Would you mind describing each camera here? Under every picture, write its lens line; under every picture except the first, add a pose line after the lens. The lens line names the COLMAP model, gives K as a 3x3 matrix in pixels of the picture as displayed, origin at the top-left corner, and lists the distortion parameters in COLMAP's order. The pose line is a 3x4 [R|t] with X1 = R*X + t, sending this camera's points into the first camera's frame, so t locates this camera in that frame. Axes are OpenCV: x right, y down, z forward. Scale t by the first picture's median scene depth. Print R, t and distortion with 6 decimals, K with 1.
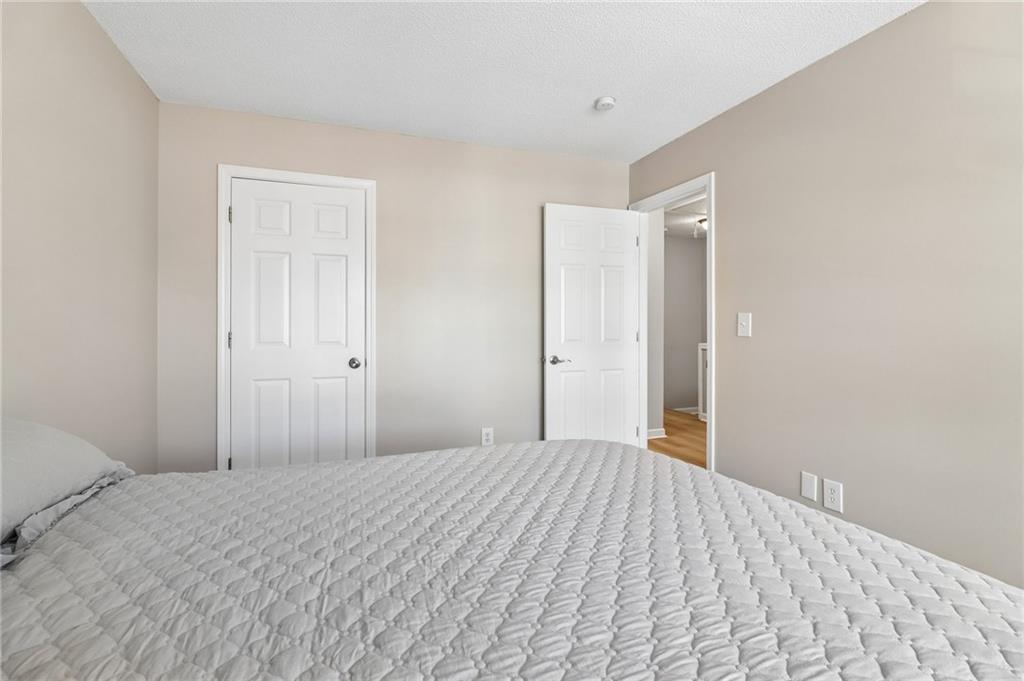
lens RADIAL K [[484.0, 0, 515.9], [0, 484.0, 334.2], [0, 0, 1]] dist [-0.003943, -0.000495]
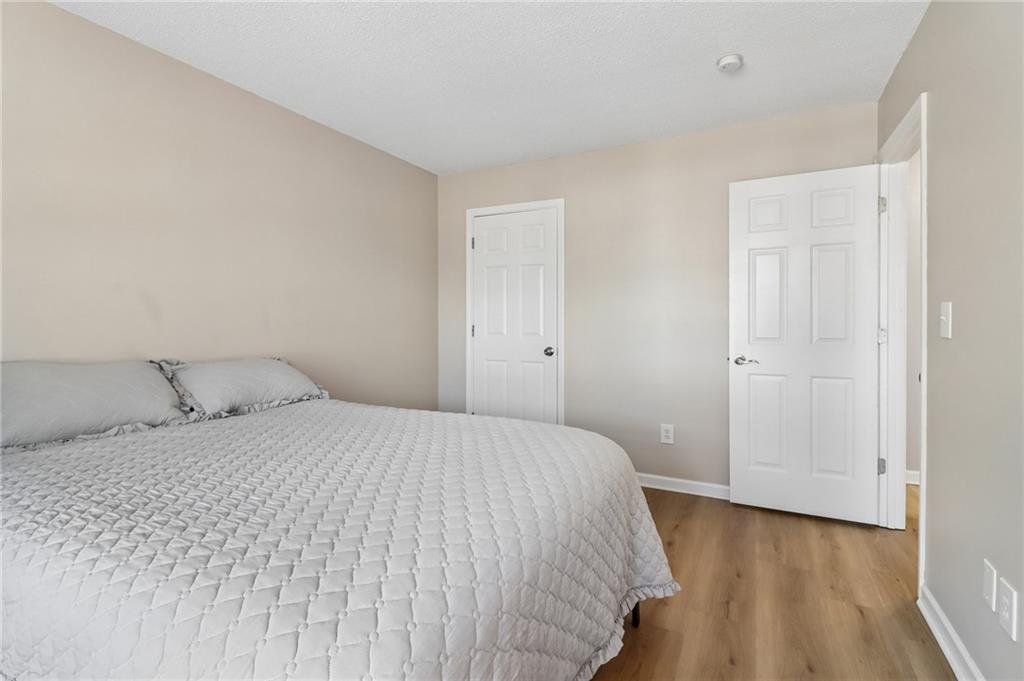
lens RADIAL K [[484.0, 0, 517.9], [0, 484.0, 333.2], [0, 0, 1]] dist [-0.003943, -0.000495]
pose [[0.677259, 0.017899, -0.735527, 0.506315], [-0.012288, 0.999840, 0.013017, -0.001801], [0.735642, 0.000222, 0.677371, 0.118071]]
